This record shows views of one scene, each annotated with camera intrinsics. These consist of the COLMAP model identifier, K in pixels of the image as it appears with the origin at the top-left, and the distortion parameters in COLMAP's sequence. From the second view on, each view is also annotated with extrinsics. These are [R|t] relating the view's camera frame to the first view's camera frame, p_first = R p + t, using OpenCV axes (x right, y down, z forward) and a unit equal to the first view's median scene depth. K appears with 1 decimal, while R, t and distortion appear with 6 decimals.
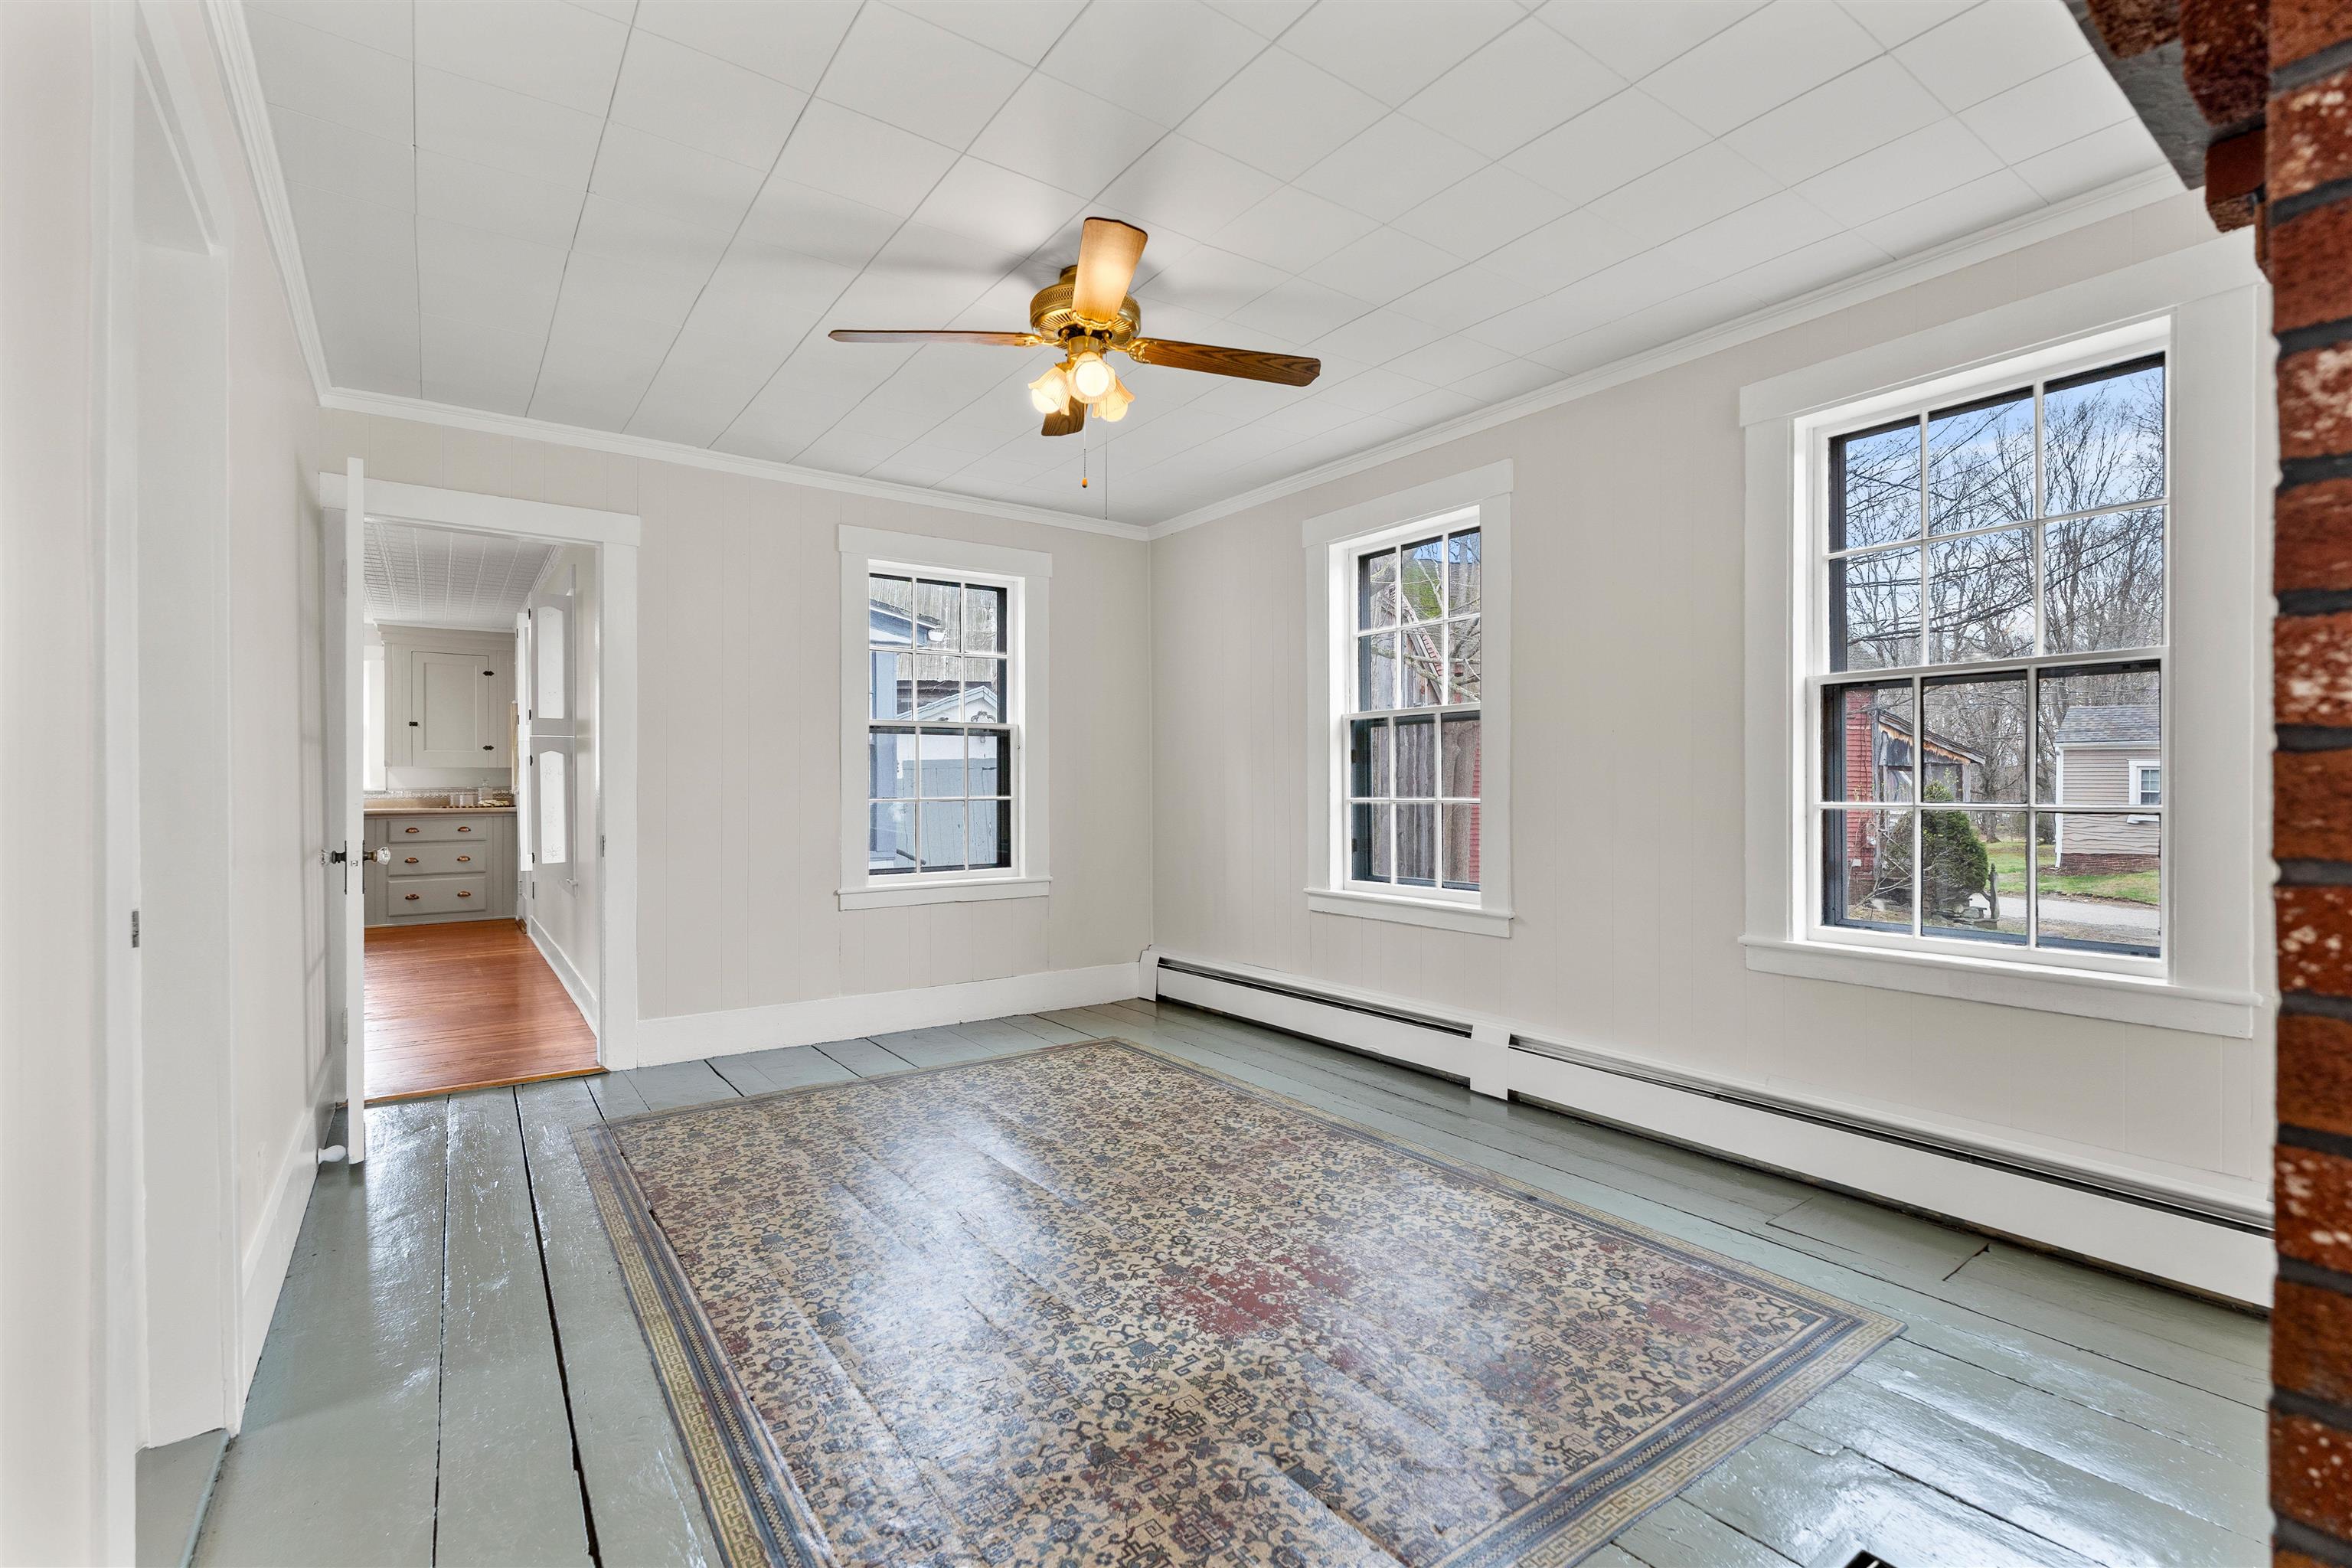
lens RADIAL K [[1040.0, 0, 1162.1], [0, 1040.0, 802.6], [0, 0, 1]] dist [-0.007219, 0.001330]
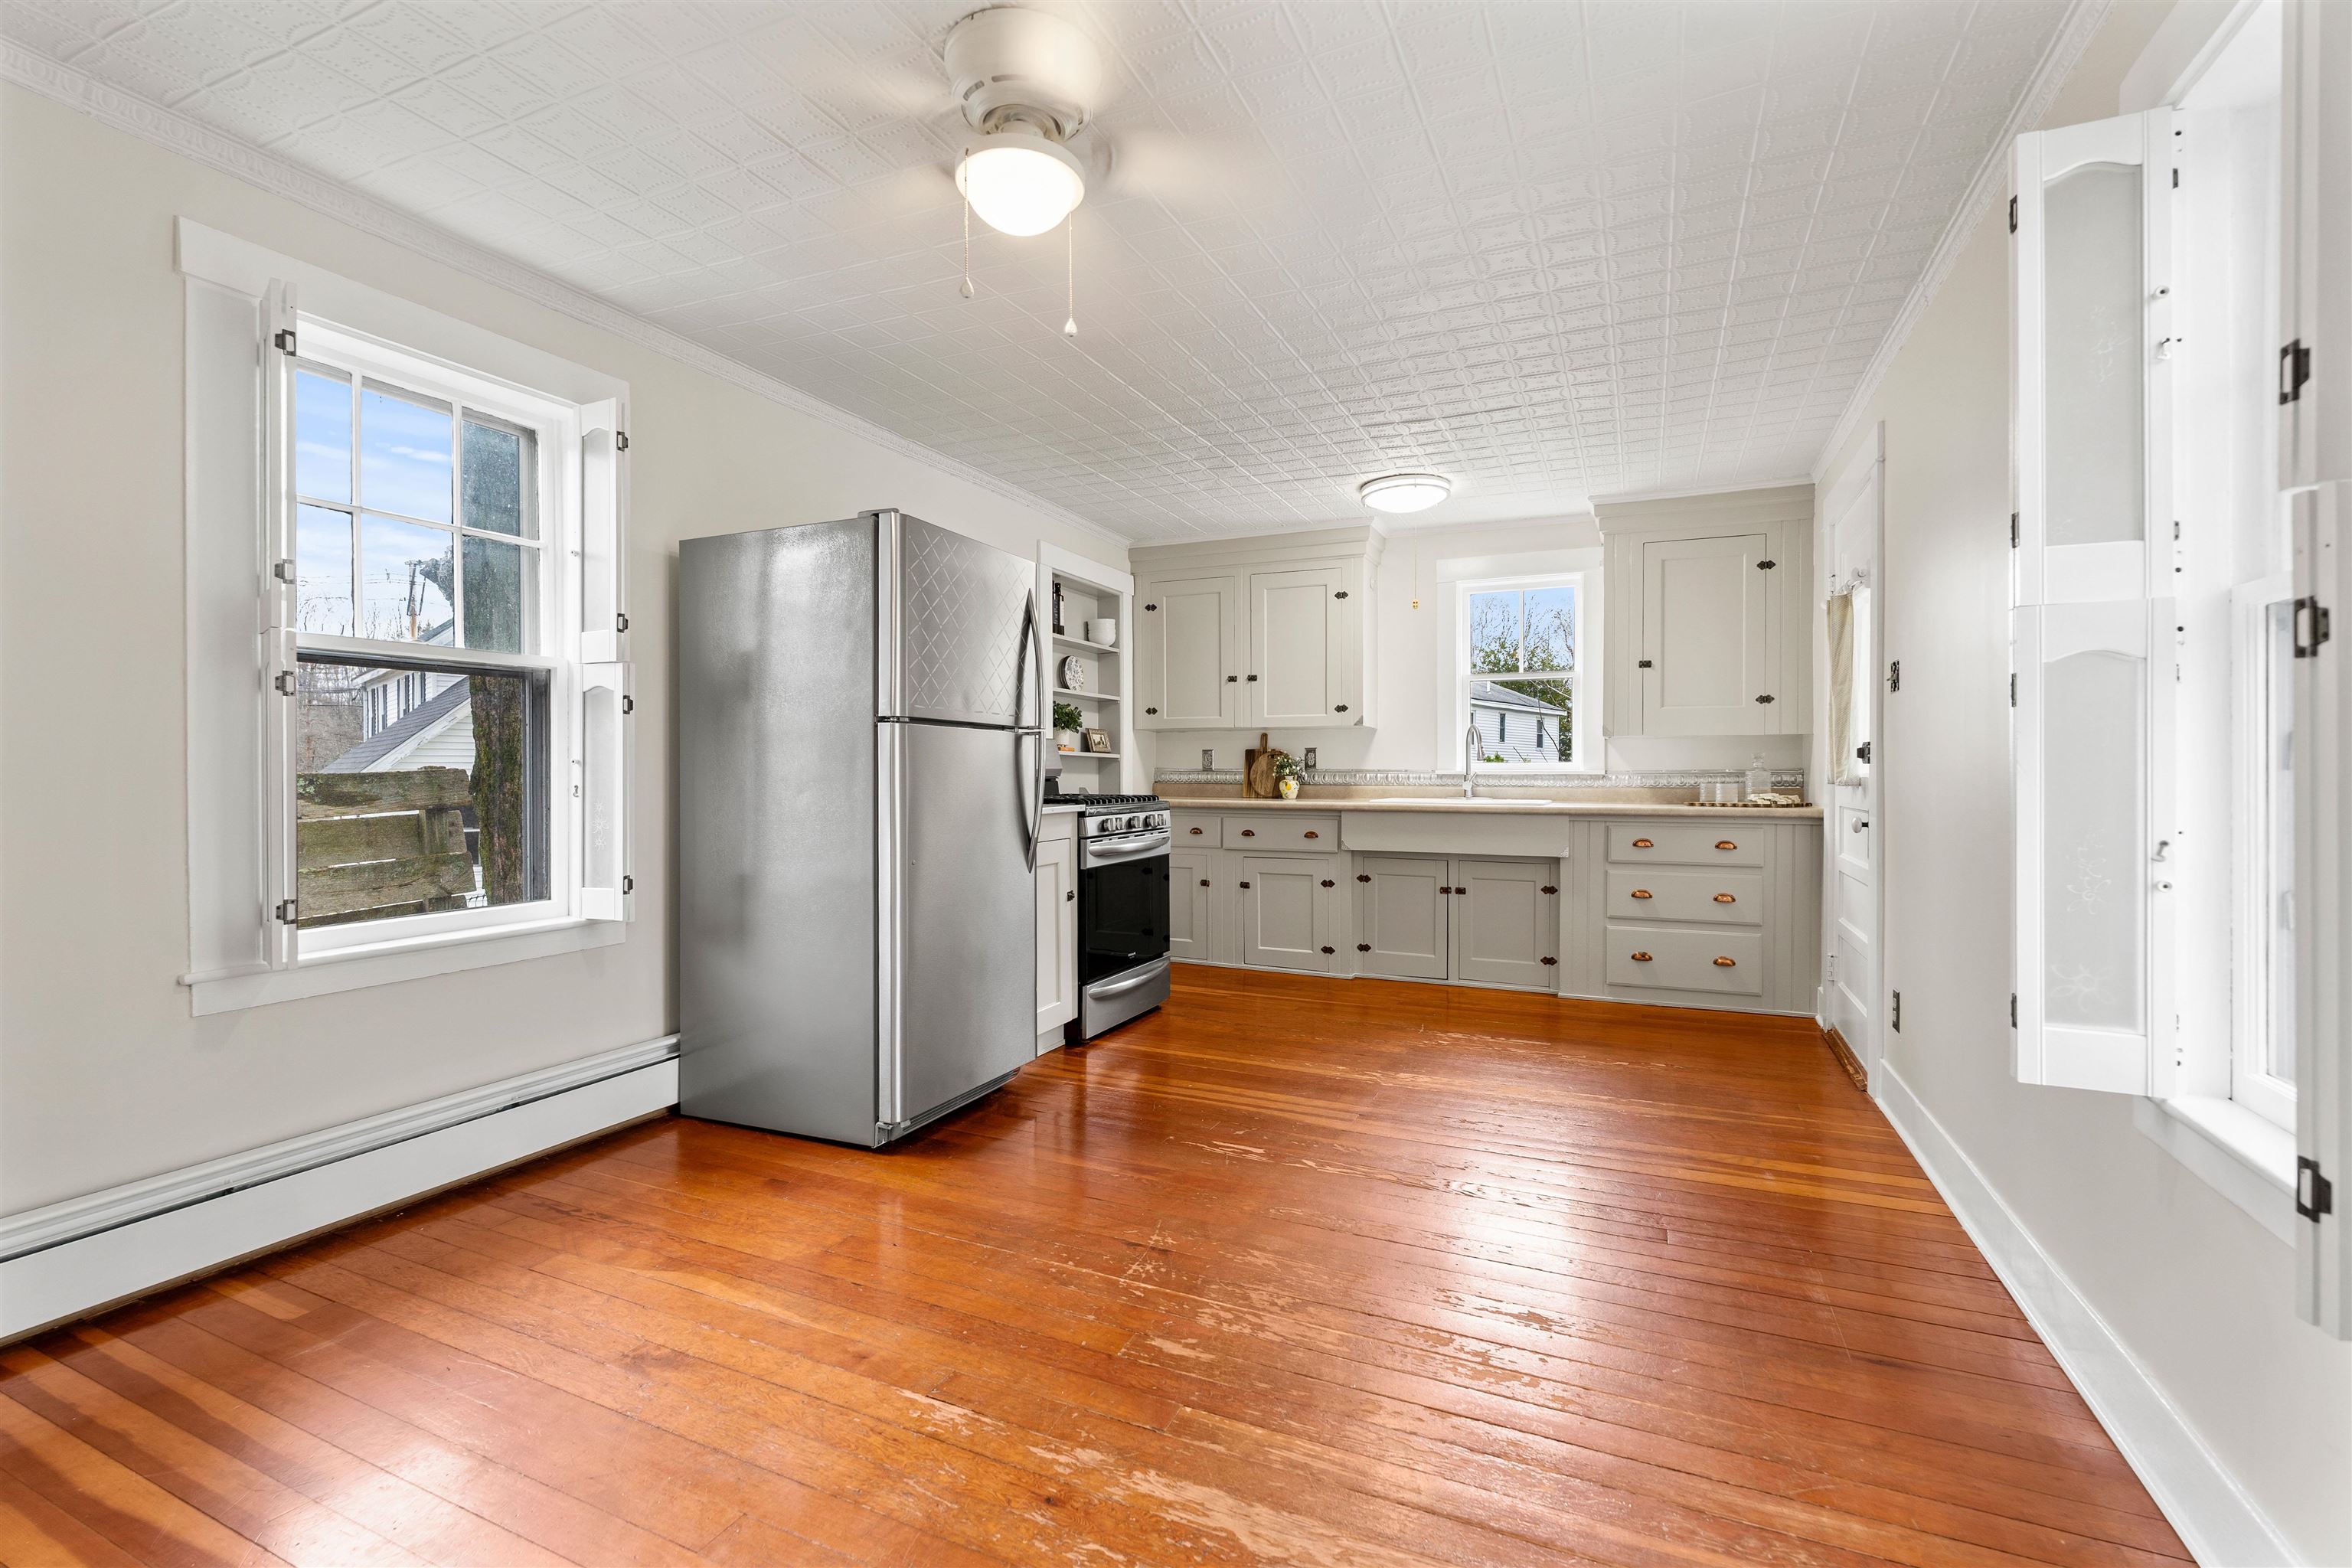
lens RADIAL K [[1040.0, 0, 1182.5], [0, 1040.0, 773.1], [0, 0, 1]] dist [-0.007219, 0.001330]
pose [[0.512000, 0.004212, -0.858975, -0.974624], [-0.011376, 0.999934, -0.001878, -0.024437], [0.858910, 0.010733, 0.512014, 1.314256]]
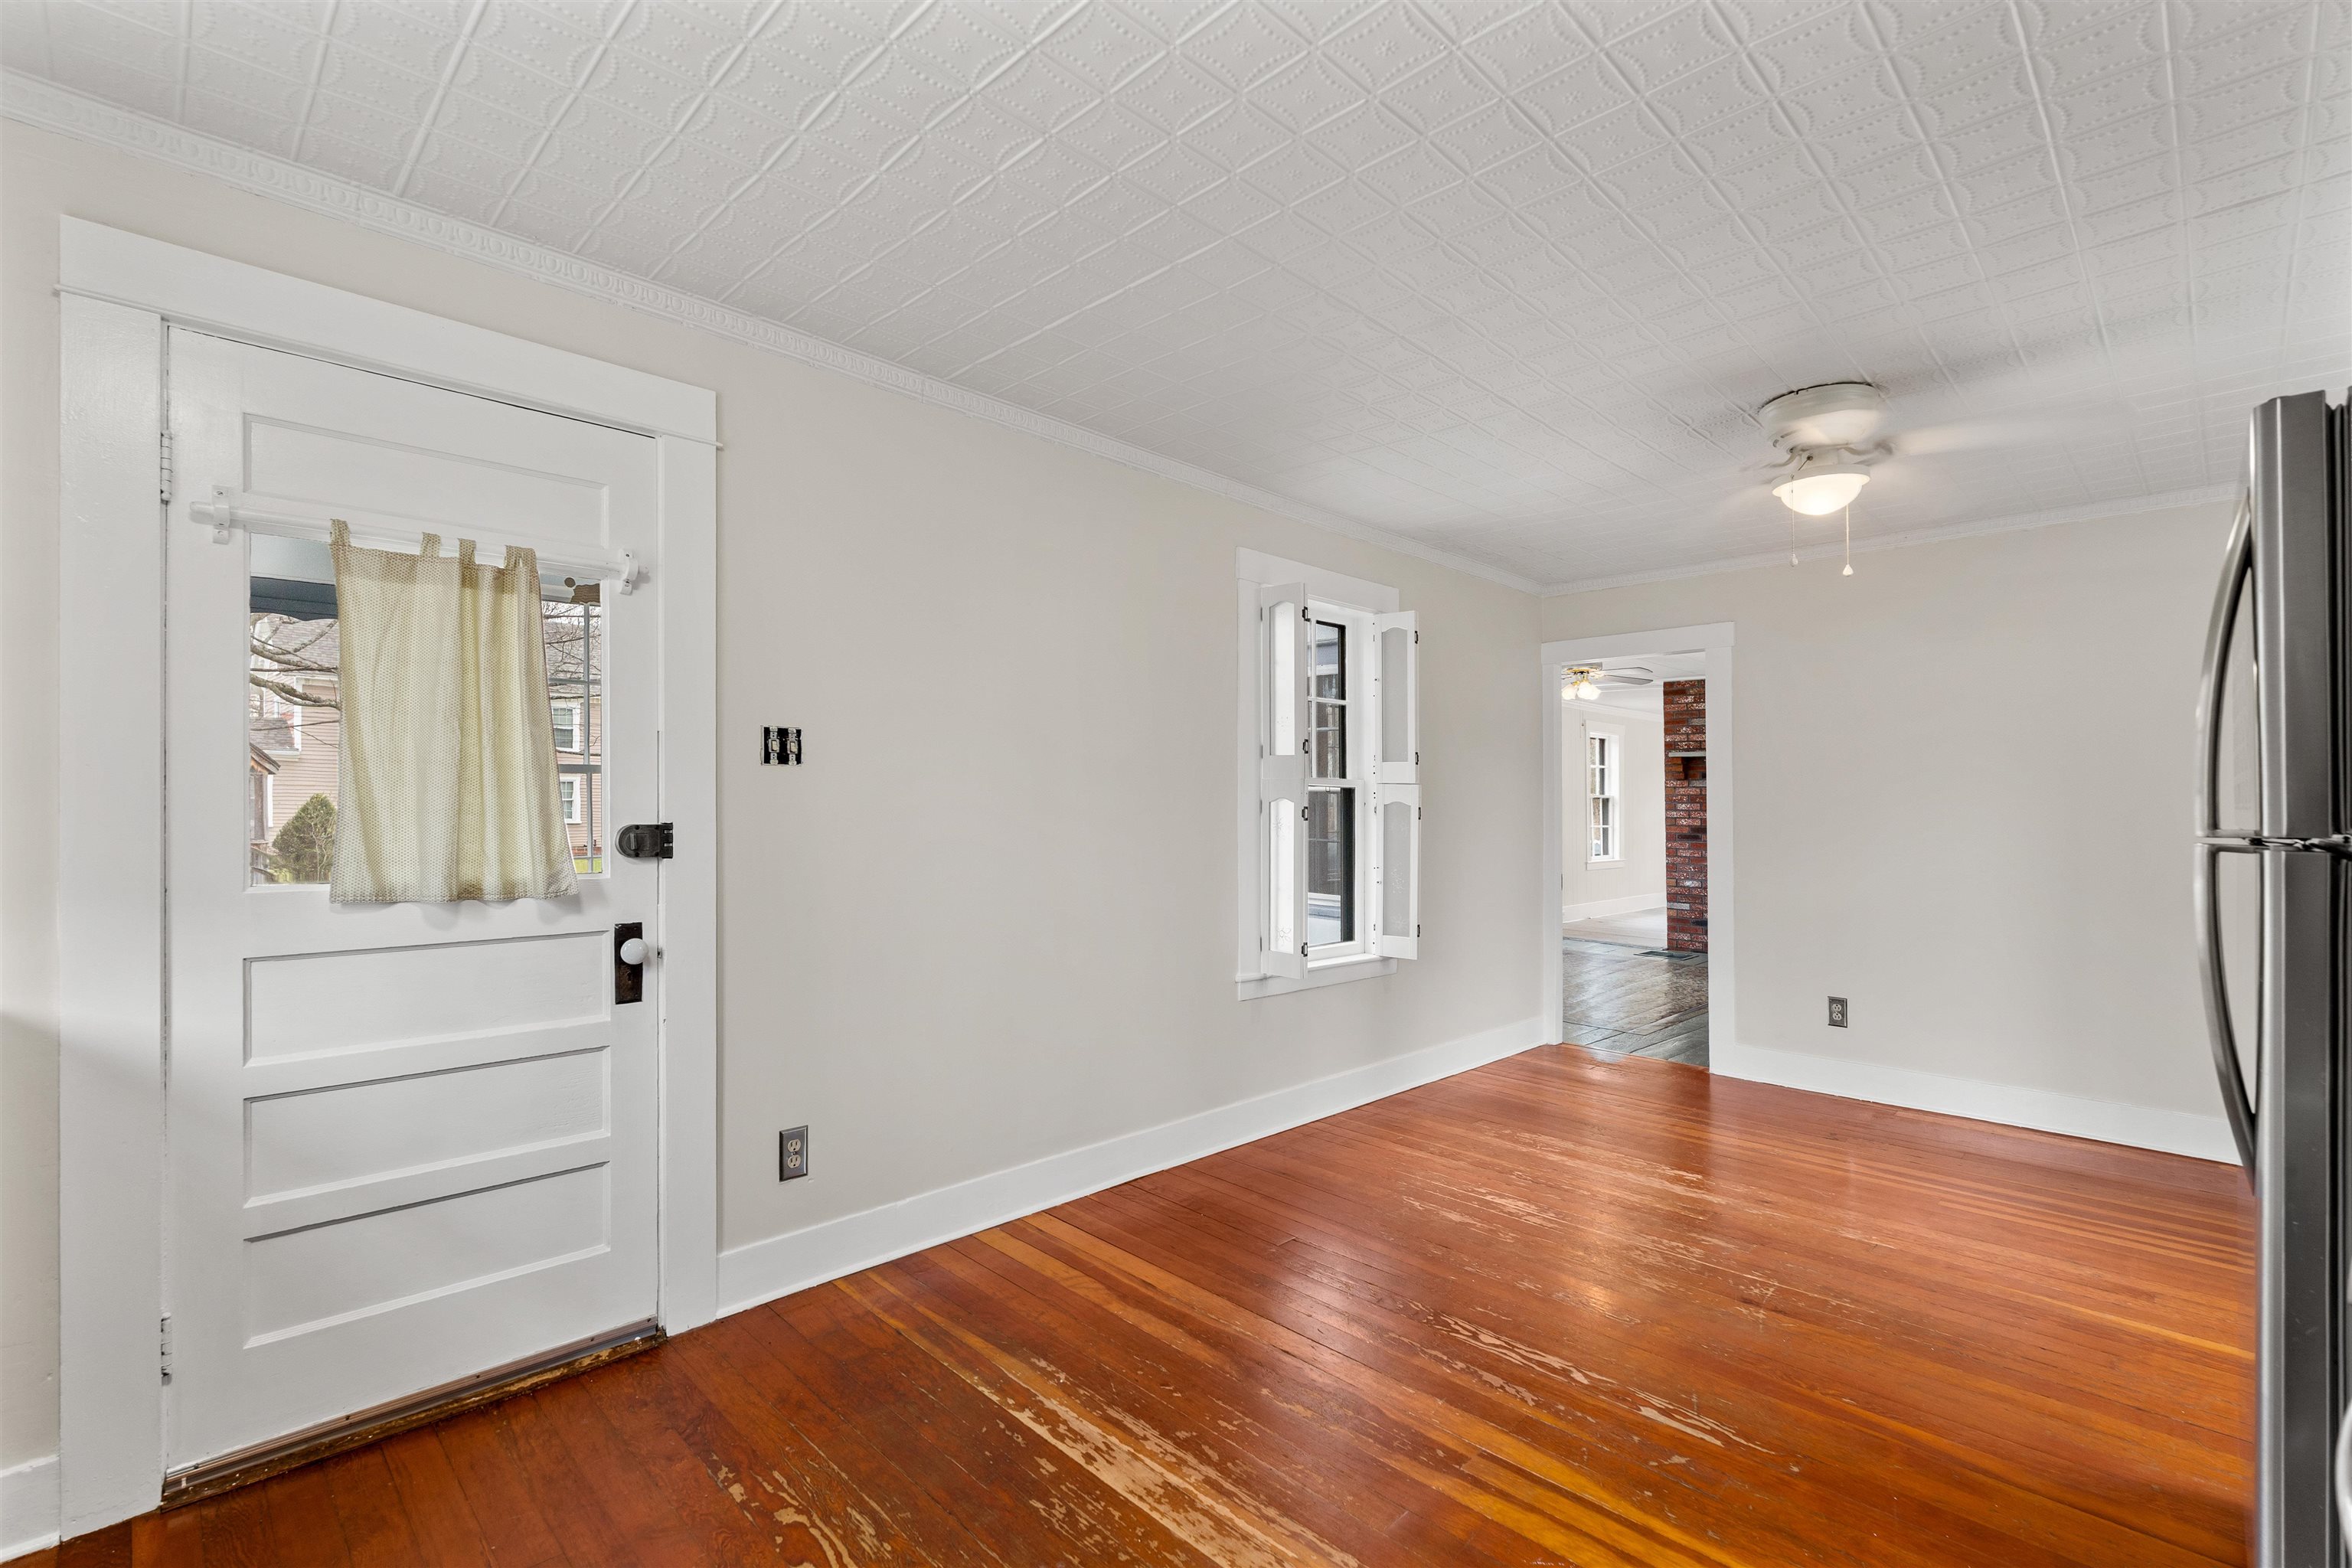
lens RADIAL K [[1040.0, 0, 1178.2], [0, 1040.0, 758.8], [0, 0, 1]] dist [-0.007219, 0.001330]
pose [[-0.162954, 0.039008, 0.985862, -2.446351], [0.001352, 0.999226, -0.039313, -0.090289], [-0.986633, -0.005073, -0.162881, 2.319898]]
